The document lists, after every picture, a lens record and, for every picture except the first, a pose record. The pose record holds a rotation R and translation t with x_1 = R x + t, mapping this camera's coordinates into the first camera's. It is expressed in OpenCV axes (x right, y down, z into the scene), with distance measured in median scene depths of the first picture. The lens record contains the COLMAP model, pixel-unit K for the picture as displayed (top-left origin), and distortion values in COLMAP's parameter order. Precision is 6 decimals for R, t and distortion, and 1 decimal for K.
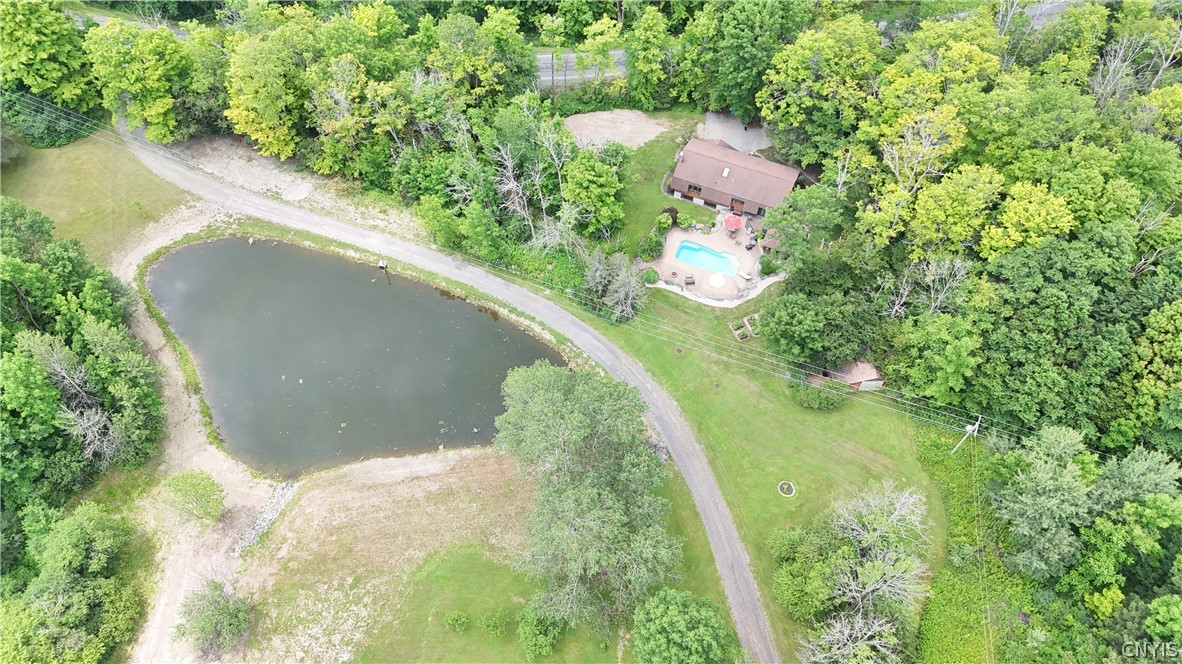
lens RADIAL K [[833.6, 0, 584.4], [0, 833.6, 335.0], [0, 0, 1]] dist [0.071819, -0.001059]
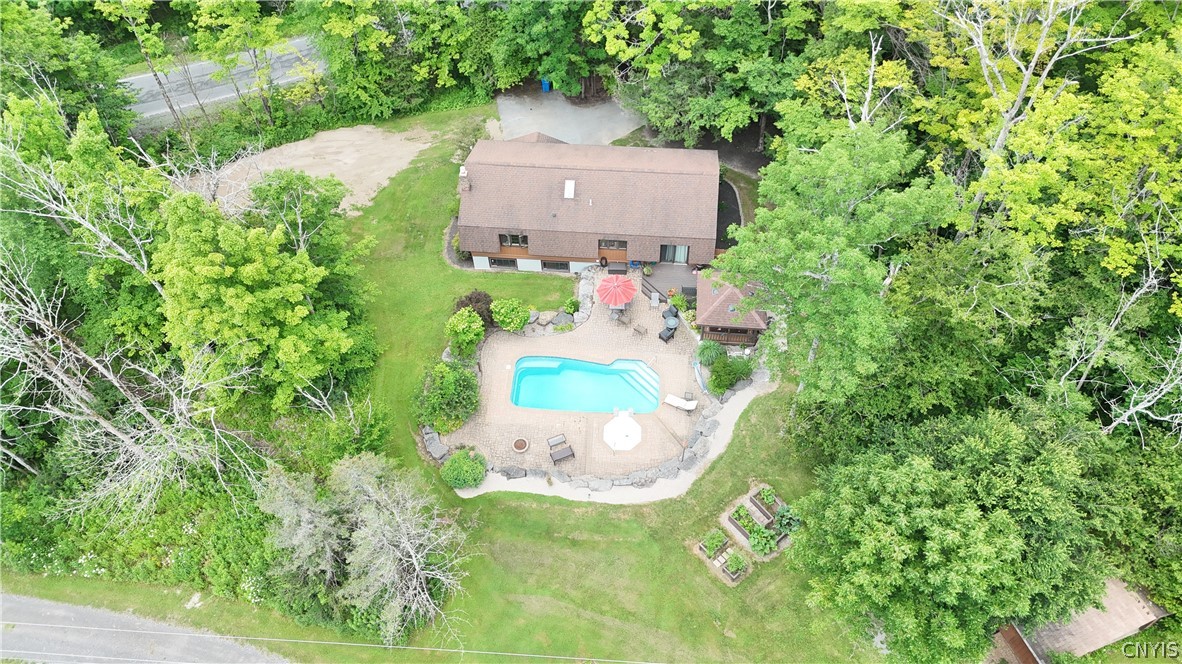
lens RADIAL K [[833.6, 0, 593.1], [0, 833.6, 333.4], [0, 0, 1]] dist [0.071819, -0.001059]
pose [[0.947589, -0.260399, 0.185117, 0.076977], [0.276521, 0.958674, -0.066934, -0.085249], [-0.160037, 0.114615, 0.980434, 0.562036]]
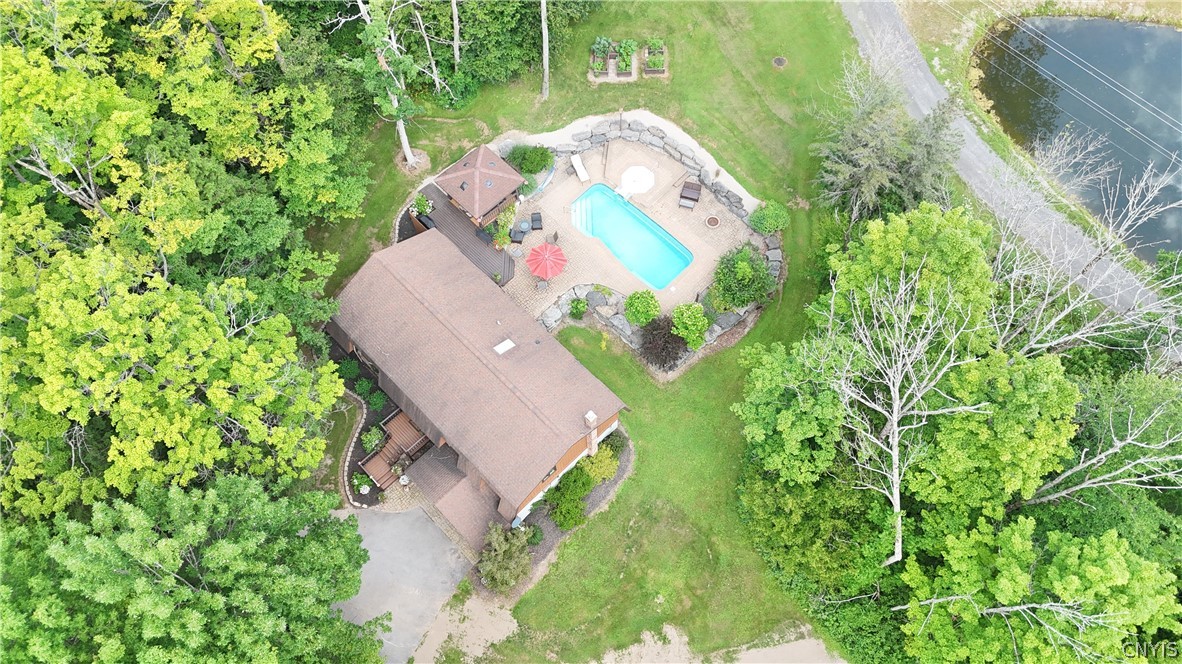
lens RADIAL K [[833.6, 0, 592.1], [0, 833.6, 328.8], [0, 0, 1]] dist [0.071819, -0.001059]
pose [[-0.931573, -0.314188, 0.182912, 0.062849], [0.319094, -0.465534, 0.825504, -0.498789], [-0.174212, 0.827384, 0.533934, 0.778575]]
